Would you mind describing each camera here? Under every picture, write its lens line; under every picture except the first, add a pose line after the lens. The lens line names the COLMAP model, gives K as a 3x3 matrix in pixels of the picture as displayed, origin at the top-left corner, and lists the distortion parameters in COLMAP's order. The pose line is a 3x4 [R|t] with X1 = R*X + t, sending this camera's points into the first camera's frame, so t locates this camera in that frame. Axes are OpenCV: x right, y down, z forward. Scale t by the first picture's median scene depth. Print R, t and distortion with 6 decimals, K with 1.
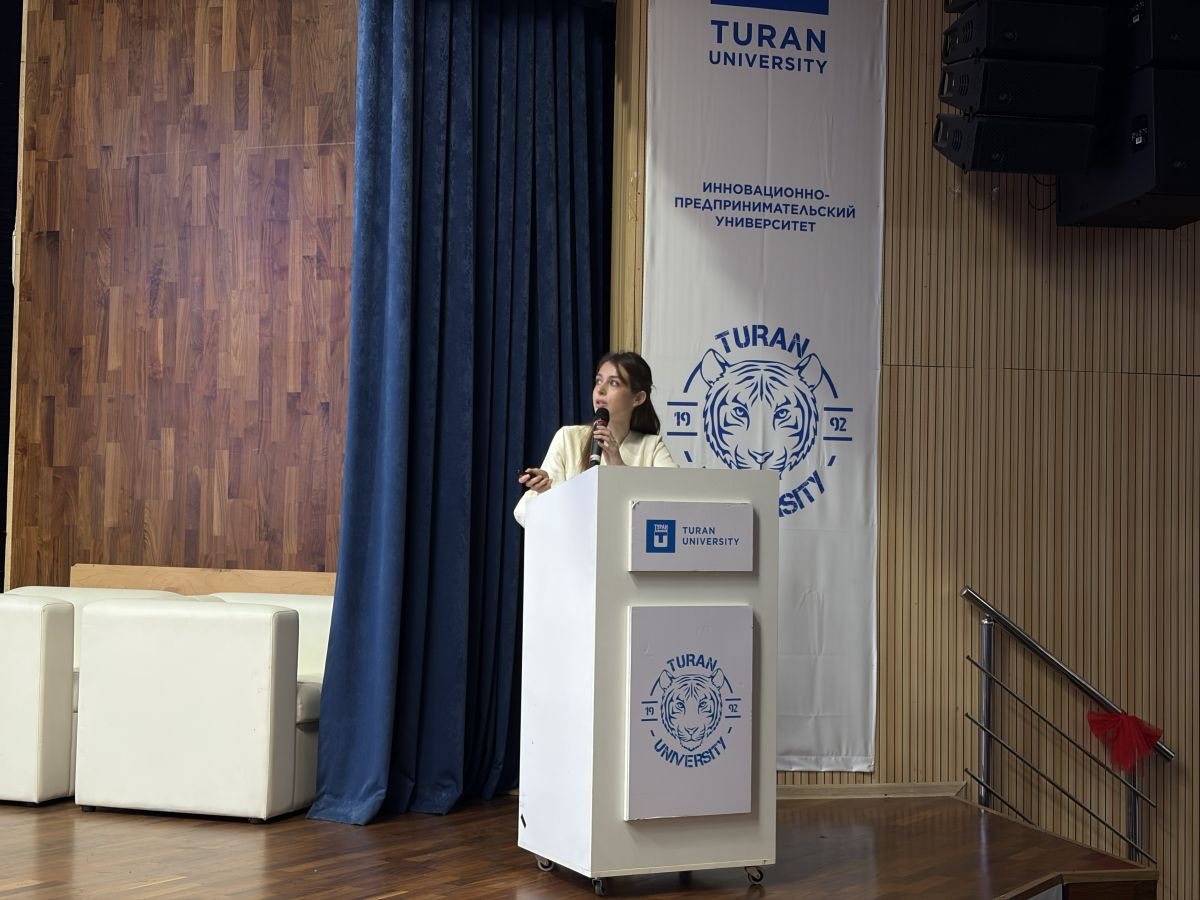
lens RADIAL K [[1829.3, 0, 600.5], [0, 1829.3, 459.8], [0, 0, 1]] dist [0.198735, 0.000000]
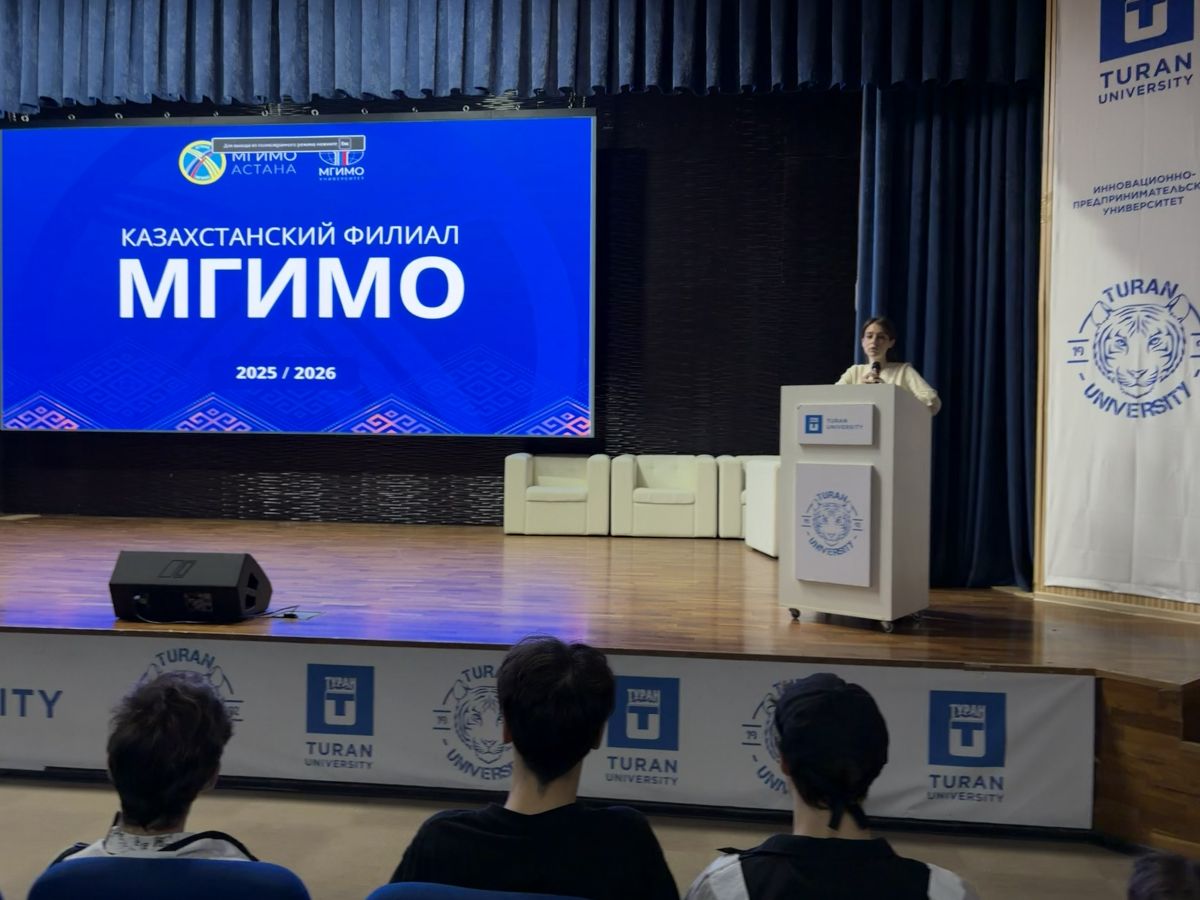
lens RADIAL K [[1014.5, 0, 606.3], [0, 1014.5, 453.2], [0, 0, 1]] dist [0.057365, -0.049963]
pose [[0.443654, 0.009487, -0.896148, 0.609955], [0.023987, 0.999460, 0.022456, 0.031847], [0.895877, -0.031458, 0.443187, 0.284219]]
